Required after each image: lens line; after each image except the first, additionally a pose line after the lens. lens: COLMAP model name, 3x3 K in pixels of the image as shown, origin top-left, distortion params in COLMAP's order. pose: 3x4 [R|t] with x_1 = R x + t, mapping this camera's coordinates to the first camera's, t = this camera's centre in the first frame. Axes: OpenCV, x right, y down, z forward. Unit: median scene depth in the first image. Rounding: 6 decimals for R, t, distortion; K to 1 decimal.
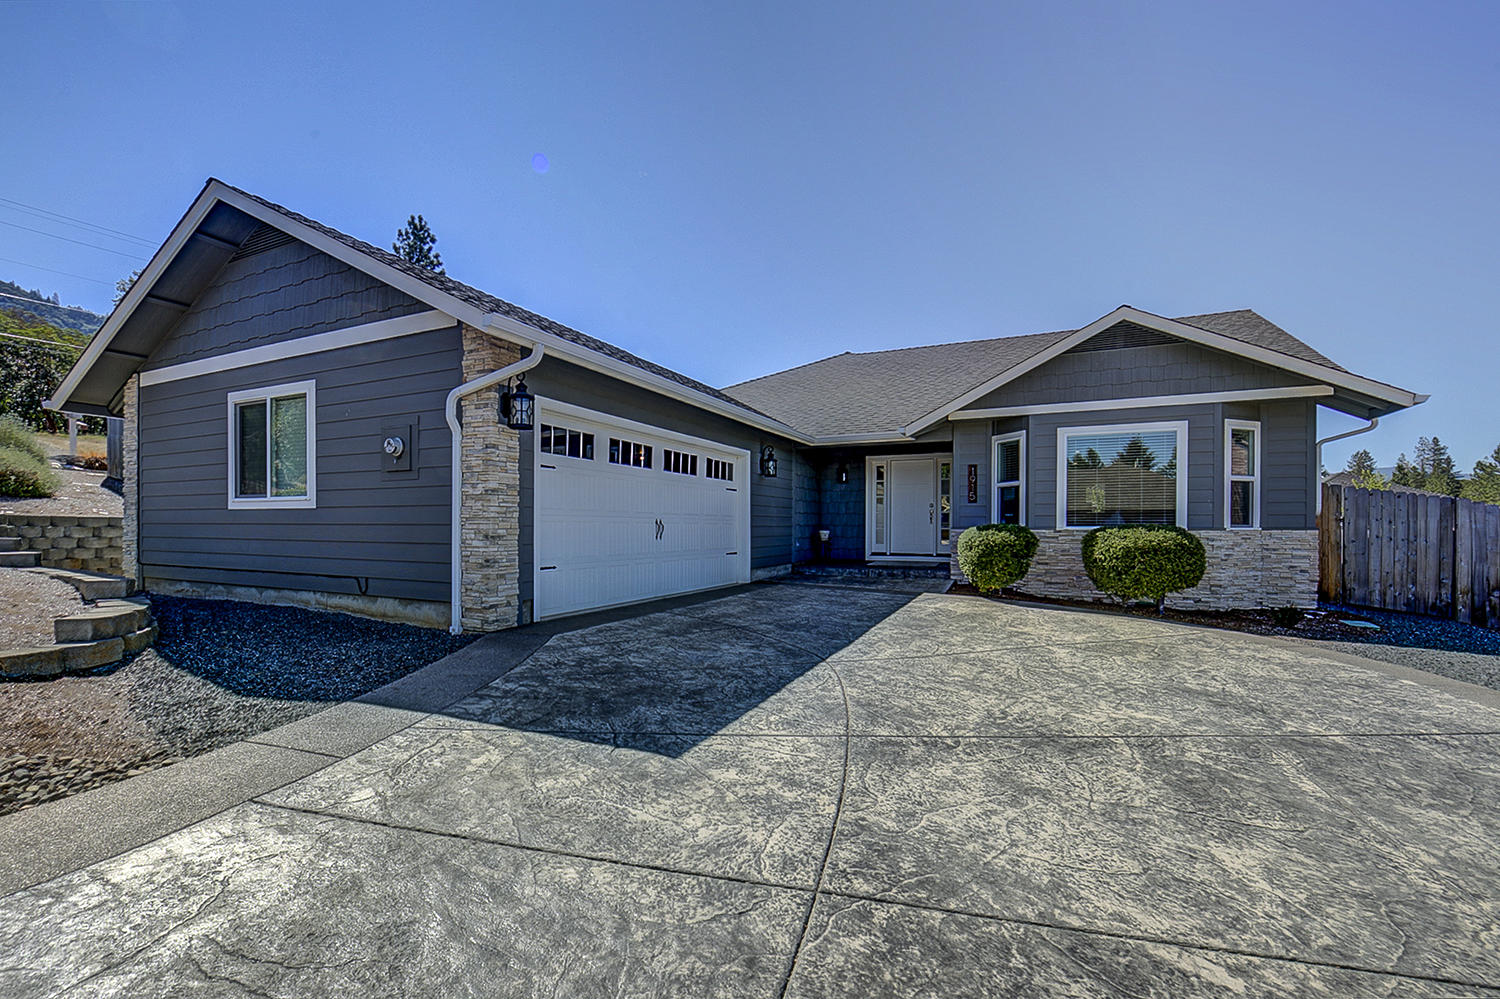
lens RADIAL K [[645.4, 0, 685.4], [0, 645.4, 519.7], [0, 0, 1]] dist [-0.003580, -0.000198]
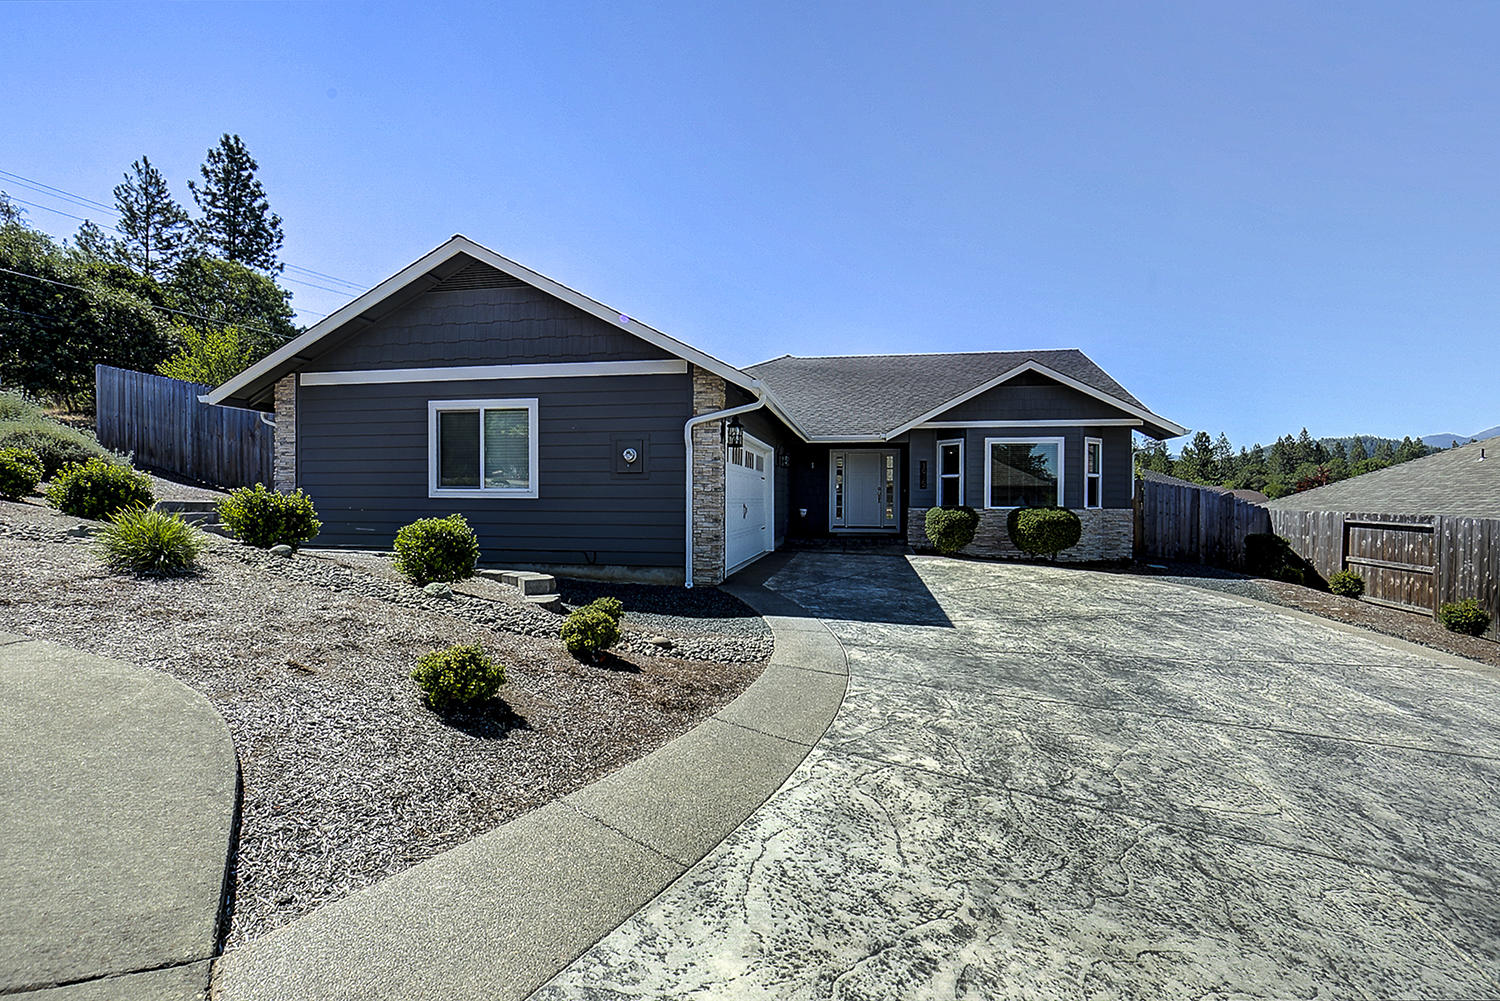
lens RADIAL K [[633.2, 0, 756.4], [0, 633.2, 494.4], [0, 0, 1]] dist [-0.003983, -0.000675]
pose [[0.958313, 0.001510, 0.285716, -0.357895], [-0.001590, 0.999999, 0.000047, -0.018466], [-0.285715, -0.000500, 0.958314, -0.232486]]
